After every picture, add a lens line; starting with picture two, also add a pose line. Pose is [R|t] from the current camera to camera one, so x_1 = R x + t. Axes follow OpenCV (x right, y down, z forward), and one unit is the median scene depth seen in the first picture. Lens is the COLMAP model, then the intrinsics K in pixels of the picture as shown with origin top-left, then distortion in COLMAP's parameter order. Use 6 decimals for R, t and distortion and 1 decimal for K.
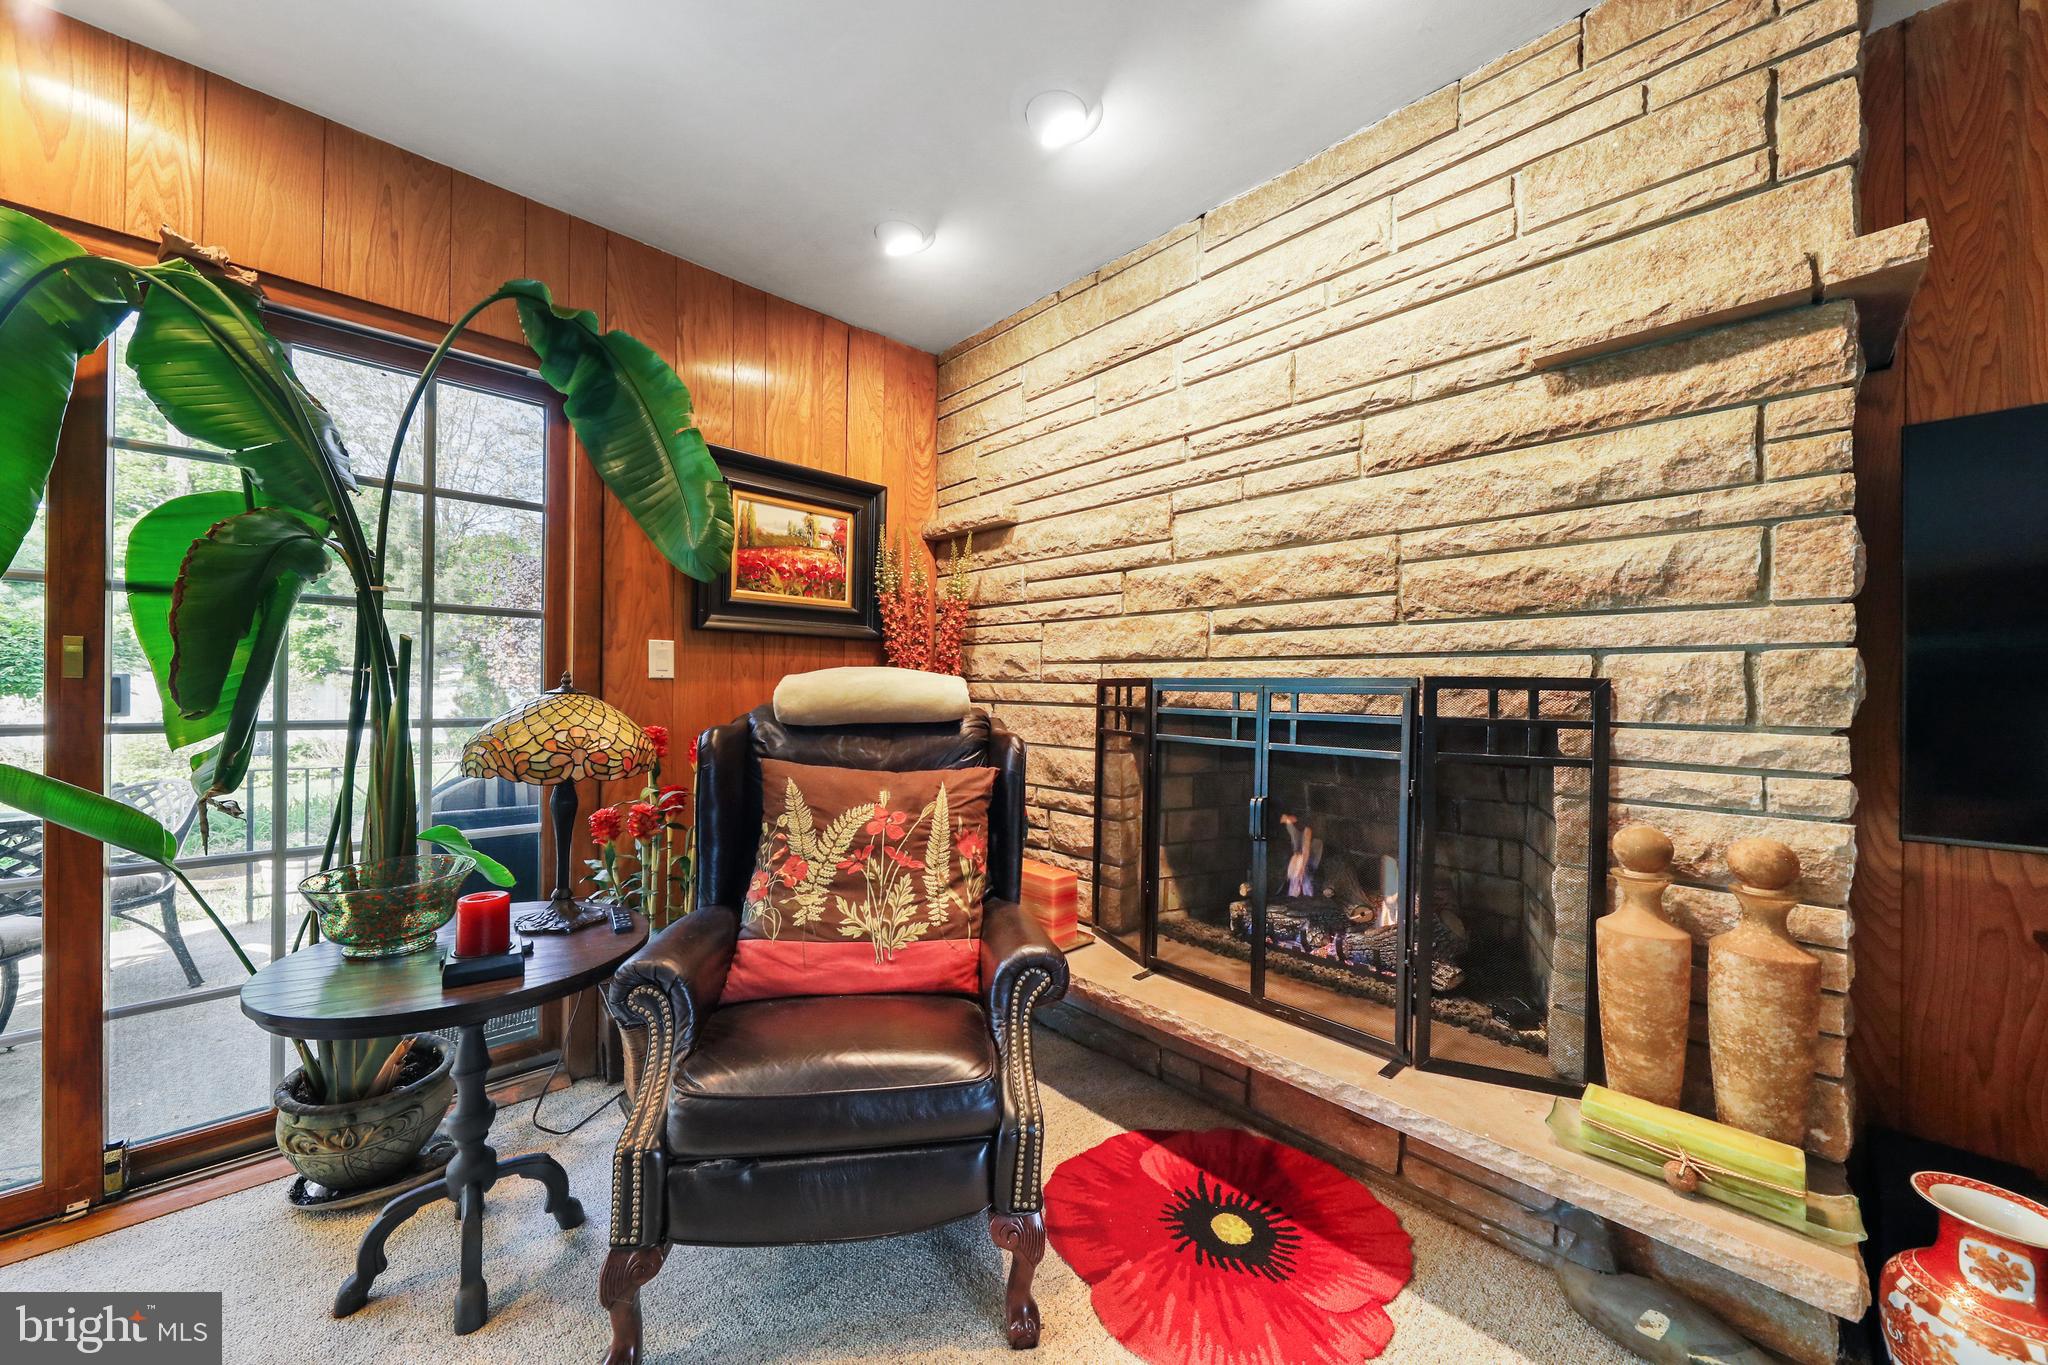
lens RADIAL K [[716.6, 0, 1020.0], [0, 716.6, 688.7], [0, 0, 1]] dist [0.000456, -0.000200]
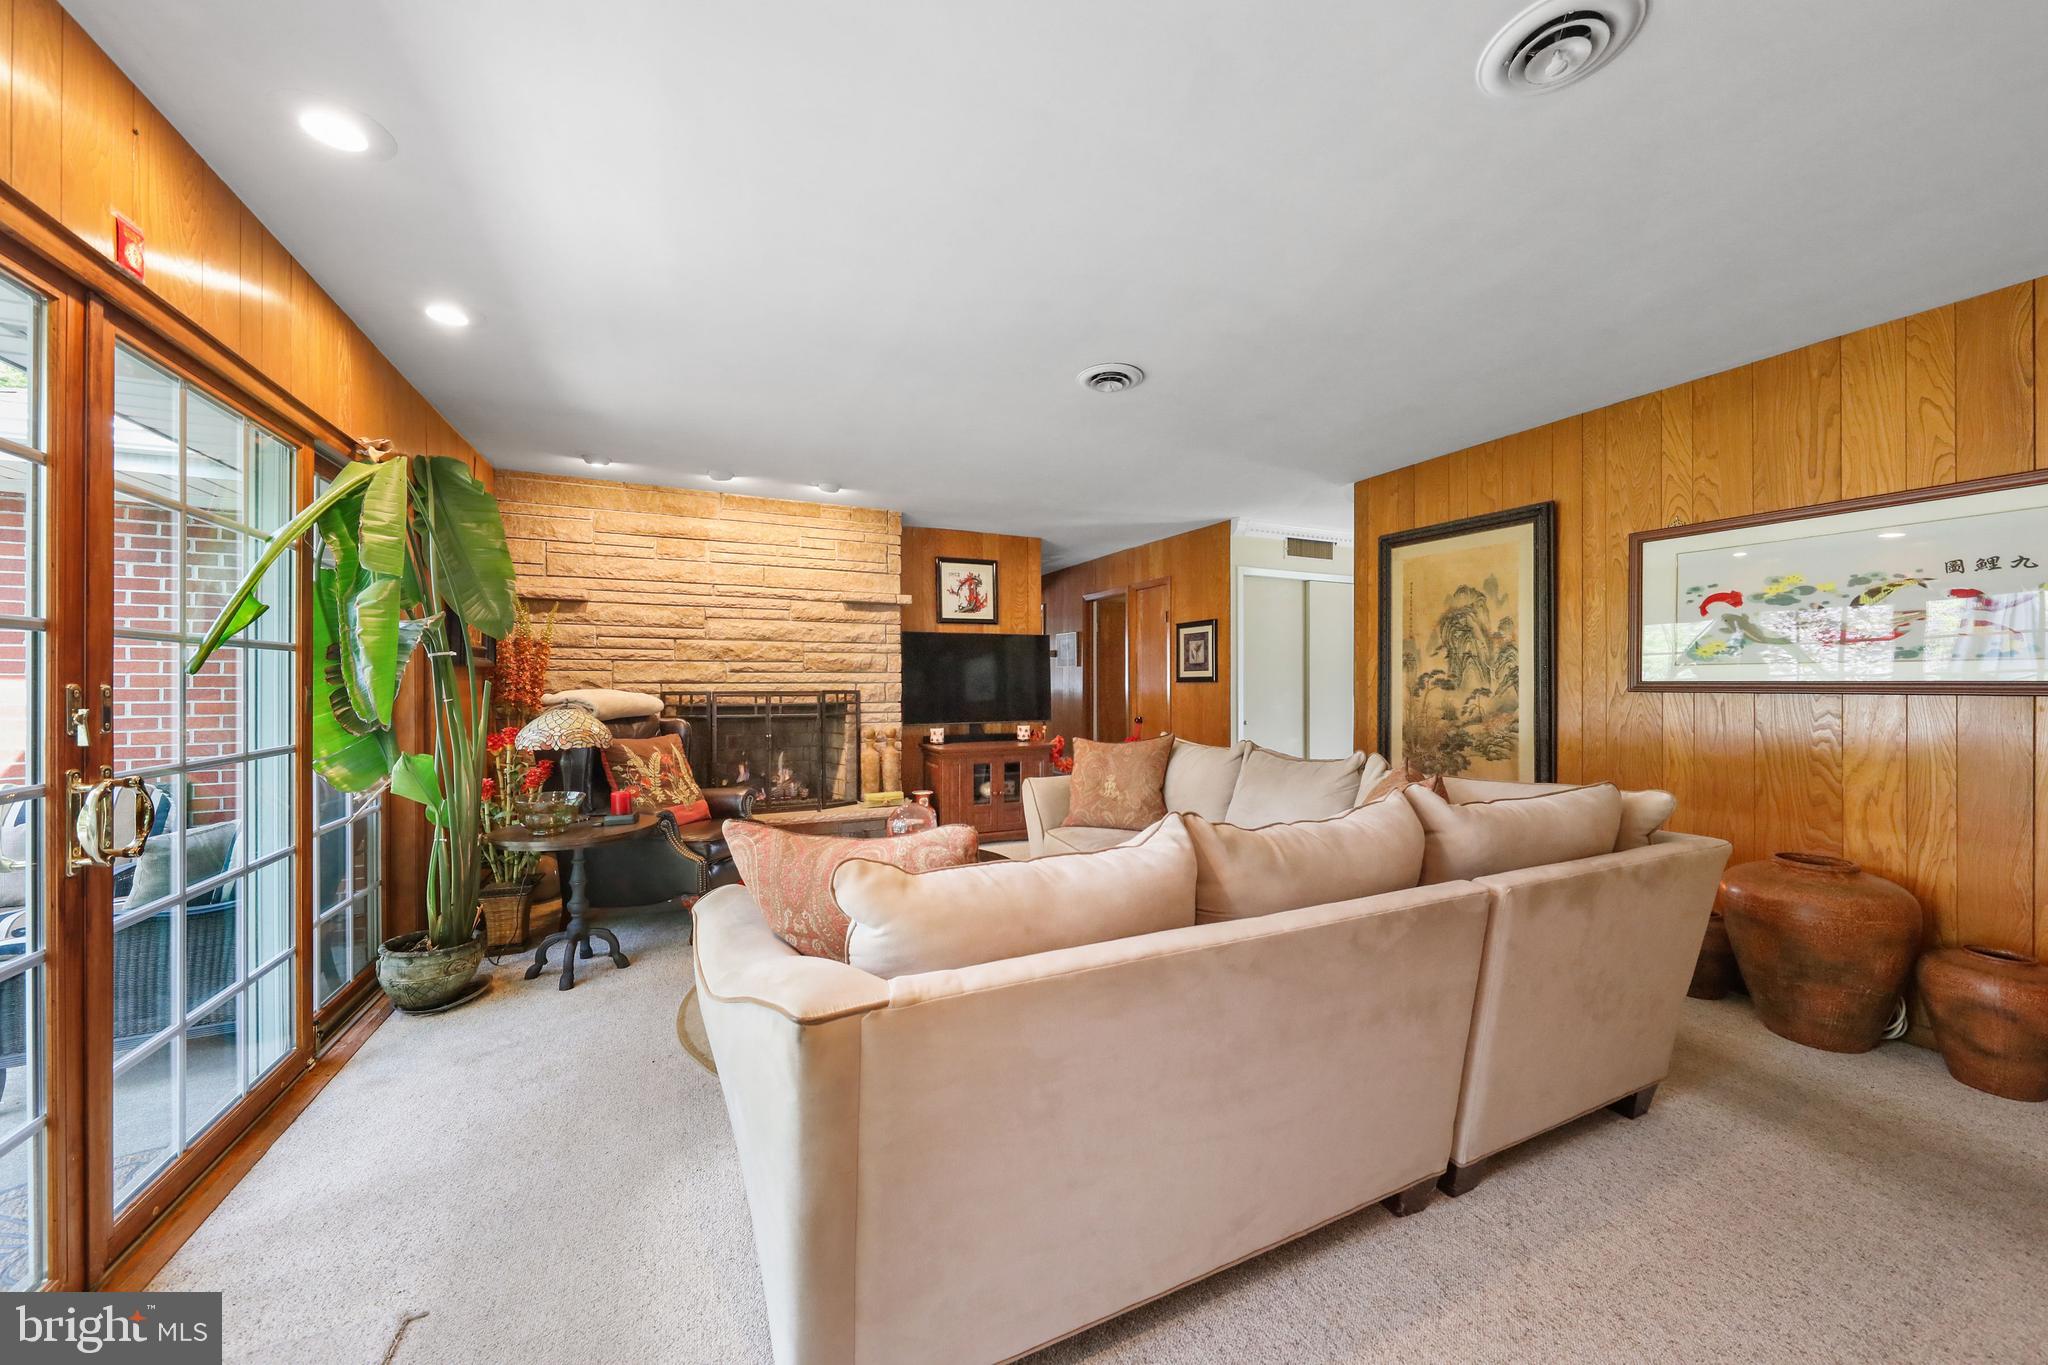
lens RADIAL K [[716.6, 0, 1025.0], [0, 716.6, 681.3], [0, 0, 1]] dist [0.000456, -0.000200]
pose [[0.308688, -0.010245, 0.951108, -1.968406], [0.006110, 0.999943, 0.008788, -0.070653], [-0.951144, 0.003098, 0.308733, -0.778168]]
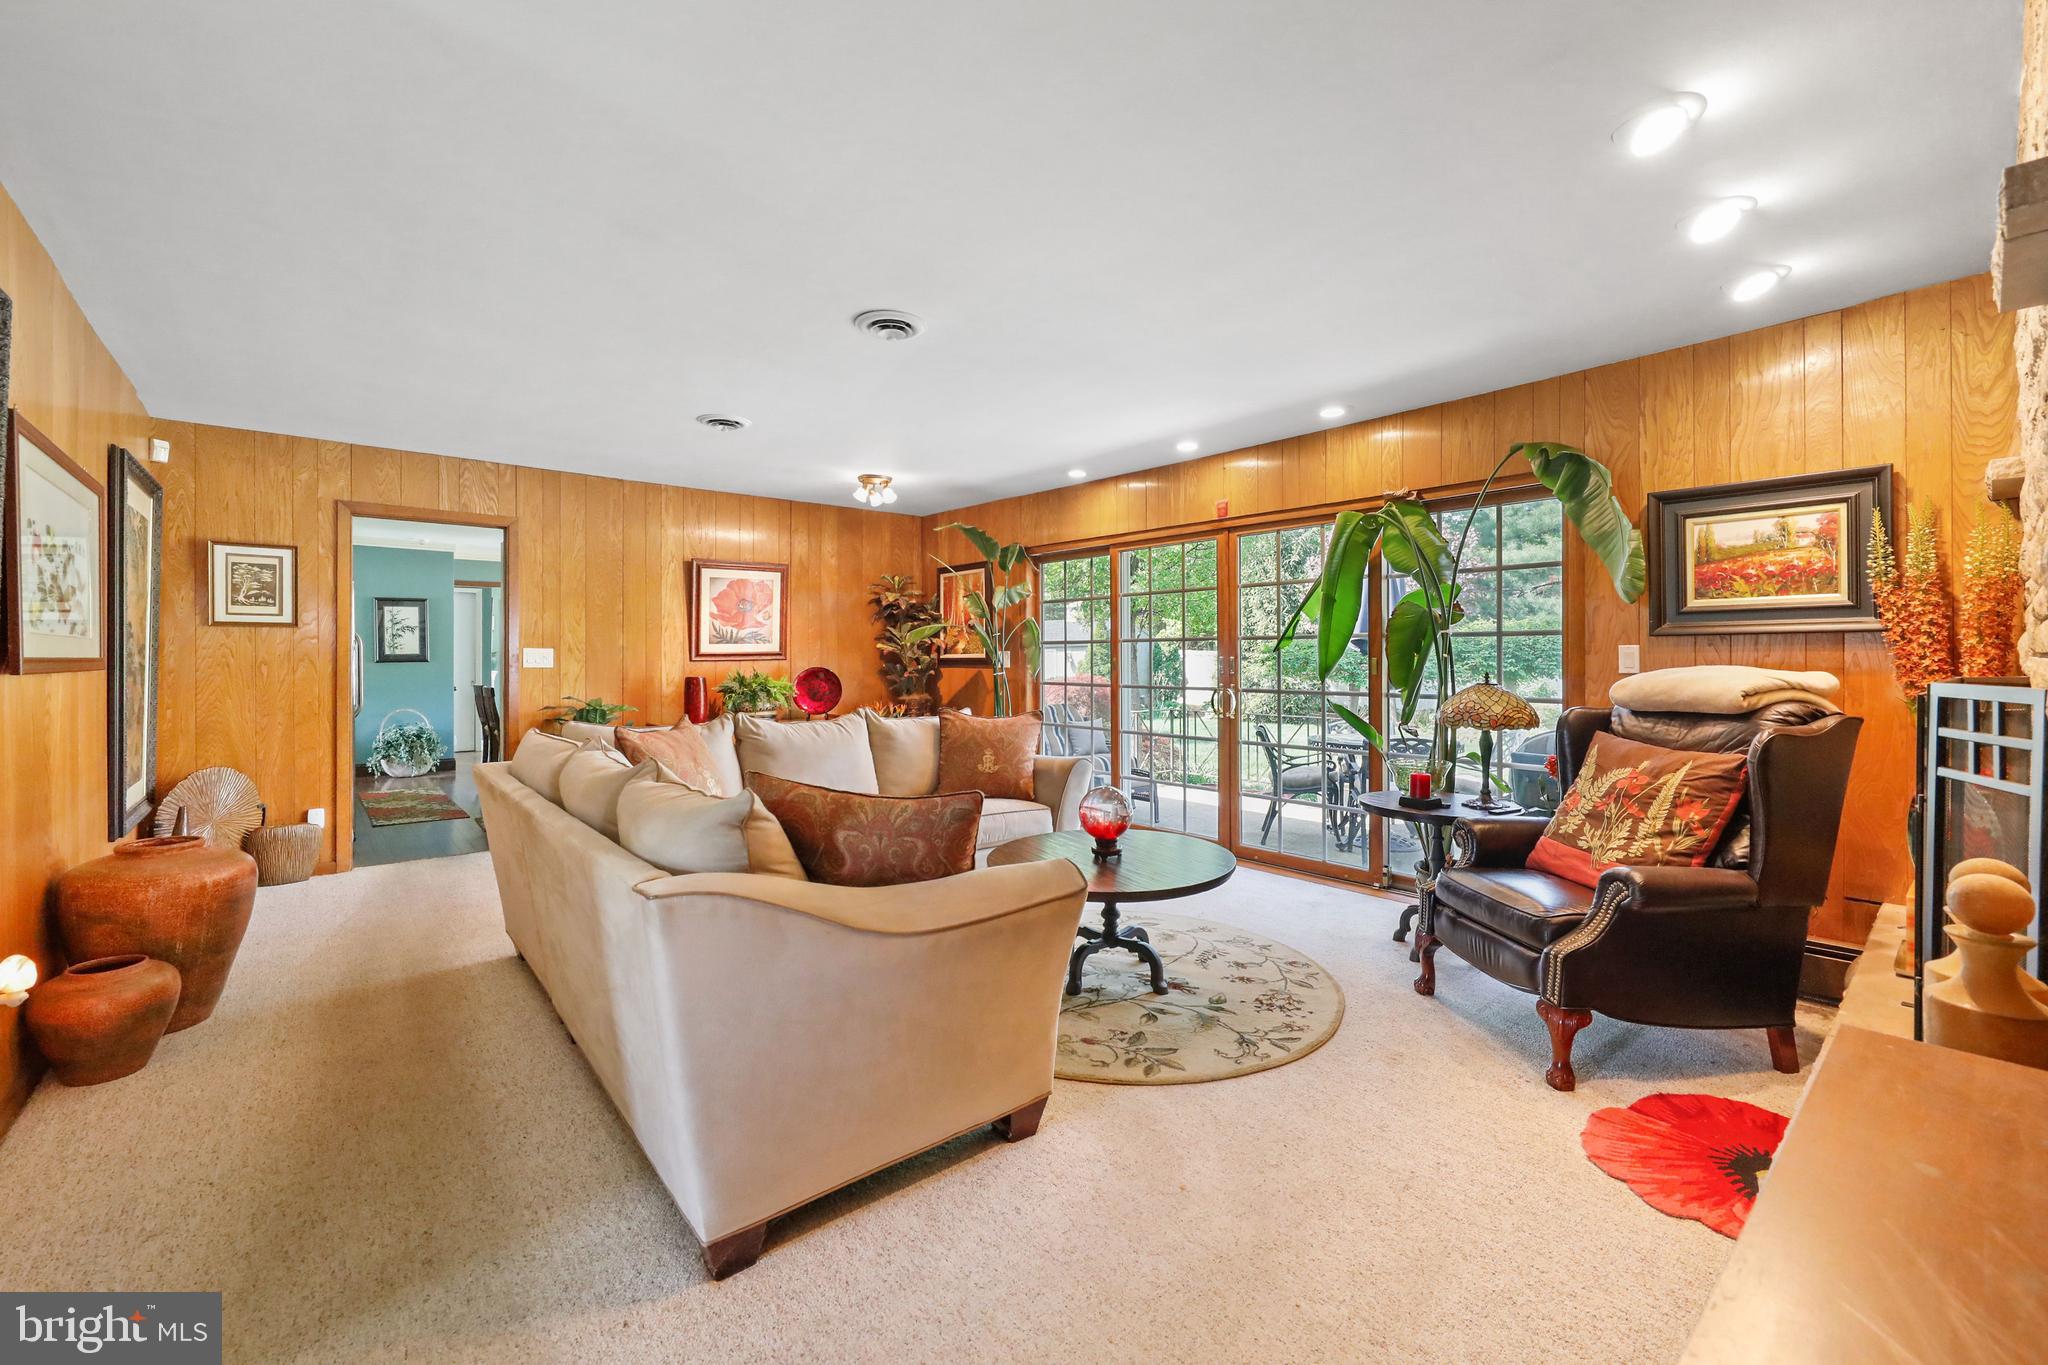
lens RADIAL K [[825.6, 0, 1023.4], [0, 825.6, 666.6], [0, 0, 1]] dist [-0.001459, -0.000125]
pose [[-0.042671, -0.003316, -0.999084, 1.426068], [0.000496, 0.999994, -0.003340, -0.029504], [0.999089, -0.000638, -0.042669, -0.100140]]
